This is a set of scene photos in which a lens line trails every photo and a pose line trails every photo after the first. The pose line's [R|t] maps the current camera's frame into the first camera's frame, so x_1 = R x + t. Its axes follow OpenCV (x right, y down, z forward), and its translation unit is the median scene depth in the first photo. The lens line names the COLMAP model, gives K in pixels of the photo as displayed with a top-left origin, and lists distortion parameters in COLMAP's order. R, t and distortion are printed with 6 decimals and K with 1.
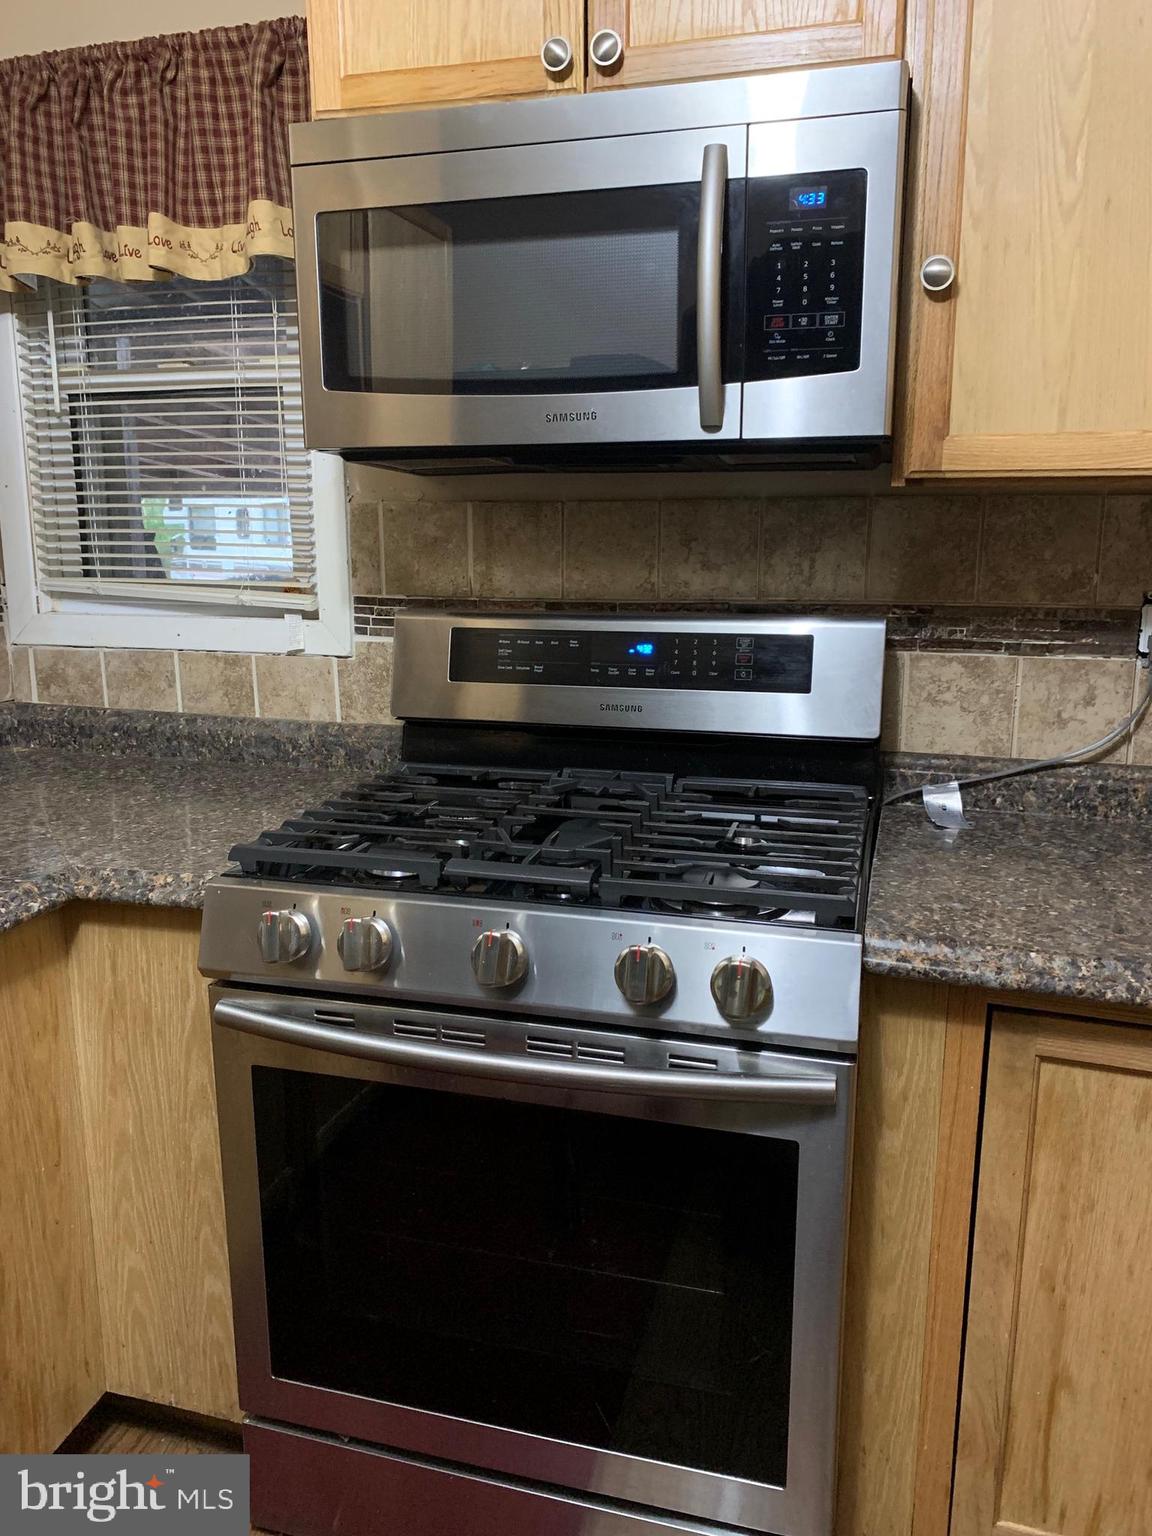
lens RADIAL K [[1164.7, 0, 571.1], [0, 1164.7, 754.4], [0, 0, 1]] dist [0.047151, -0.041310]
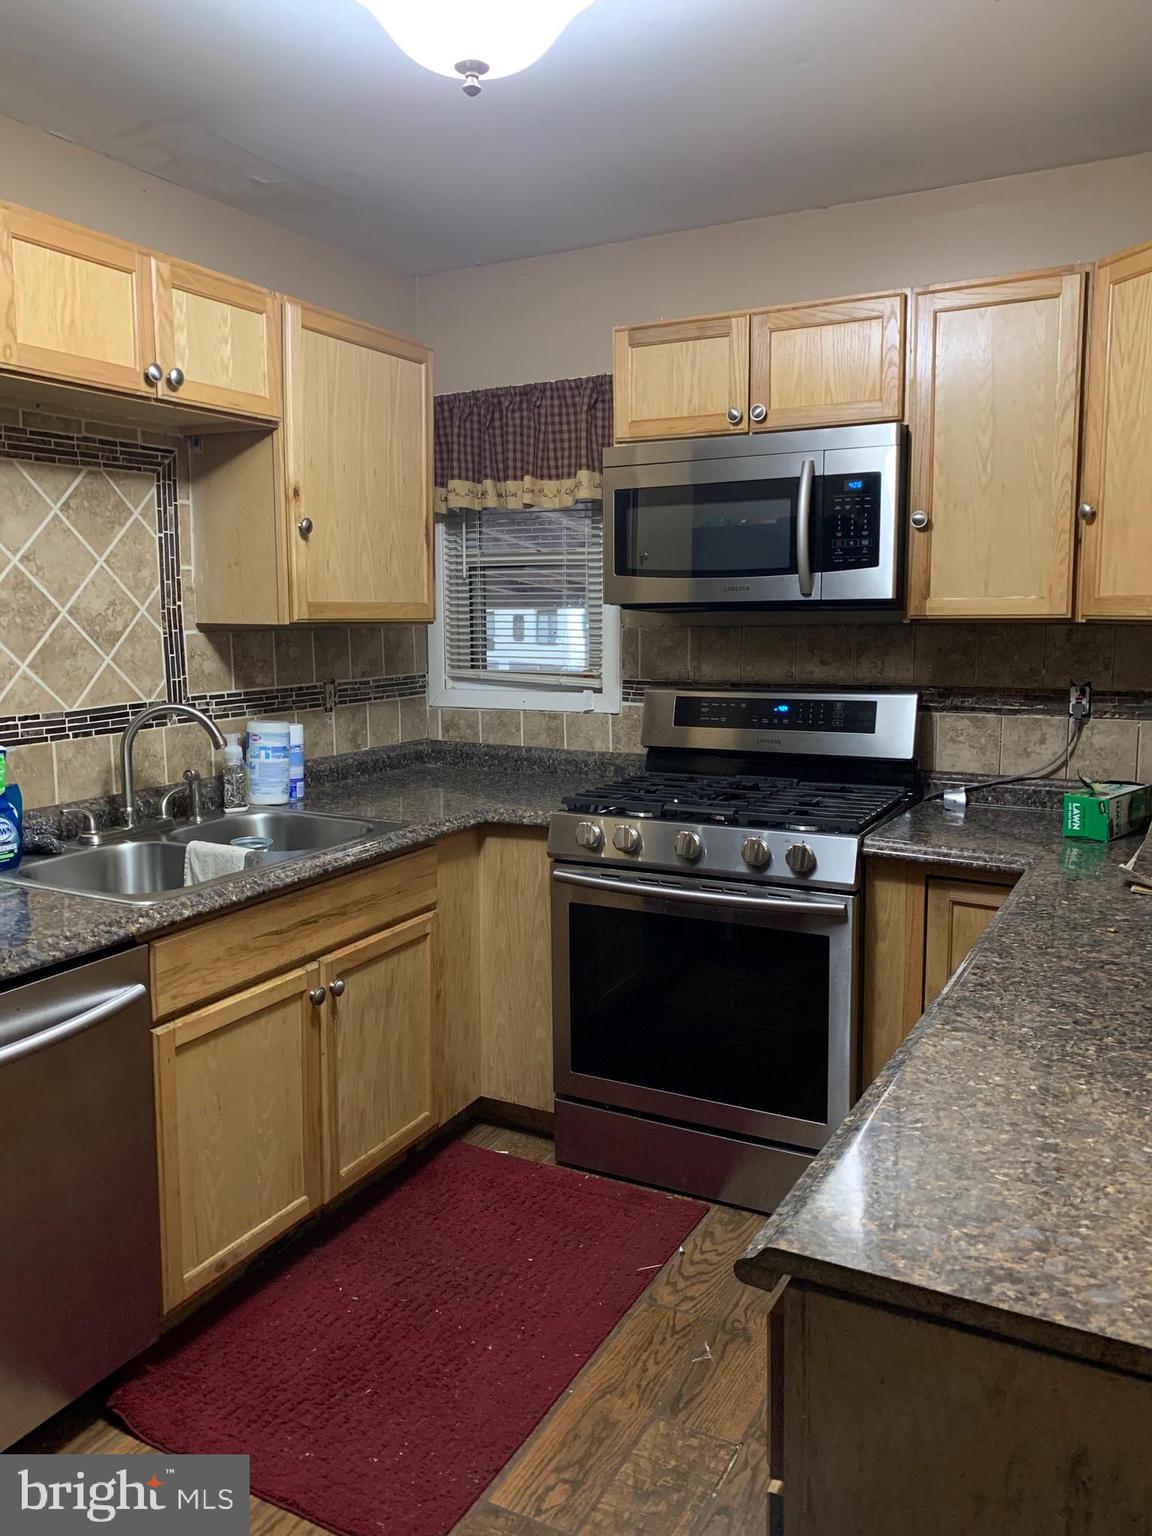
lens RADIAL K [[1164.7, 0, 575.8], [0, 1164.7, 765.4], [0, 0, 1]] dist [0.047151, -0.041310]
pose [[0.977786, 0.023237, -0.208314, 0.132758], [-0.038783, 0.996732, -0.070858, 0.141778], [0.205987, 0.077364, 0.975492, -0.842772]]
